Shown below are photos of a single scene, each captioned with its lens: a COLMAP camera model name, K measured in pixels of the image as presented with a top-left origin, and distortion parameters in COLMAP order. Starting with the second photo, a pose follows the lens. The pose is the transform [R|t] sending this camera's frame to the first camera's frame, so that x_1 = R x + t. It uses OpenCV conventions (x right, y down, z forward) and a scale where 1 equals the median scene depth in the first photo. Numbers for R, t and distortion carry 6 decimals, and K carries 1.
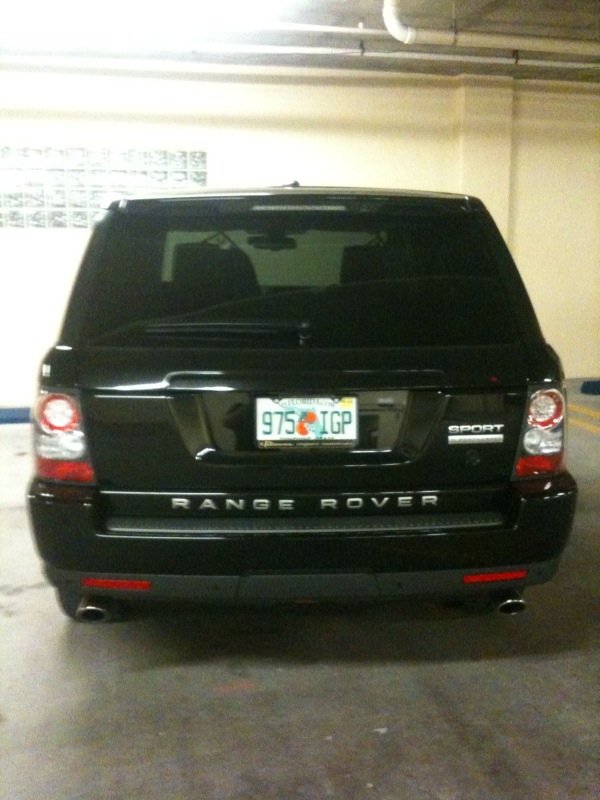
lens RADIAL K [[803.0, 0, 300.0], [0, 803.0, 400.0], [0, 0, 1]] dist [0.097237, -0.272811]
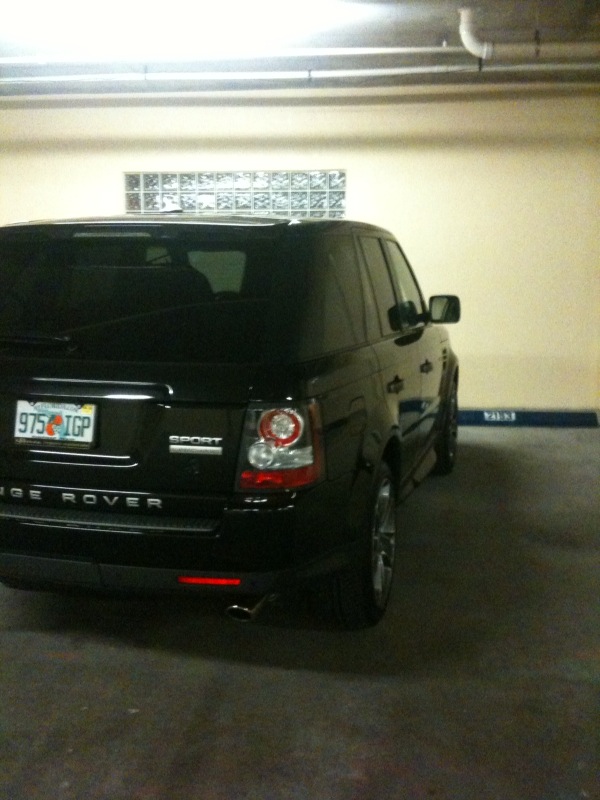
lens RADIAL K [[803.0, 0, 300.0], [0, 803.0, 400.0], [0, 0, 1]] dist [0.097237, -0.272811]
pose [[0.947298, 0.053932, -0.315781, 0.694040], [-0.059150, 0.998225, -0.006956, -0.018849], [0.314846, 0.025268, 0.948806, 0.023773]]
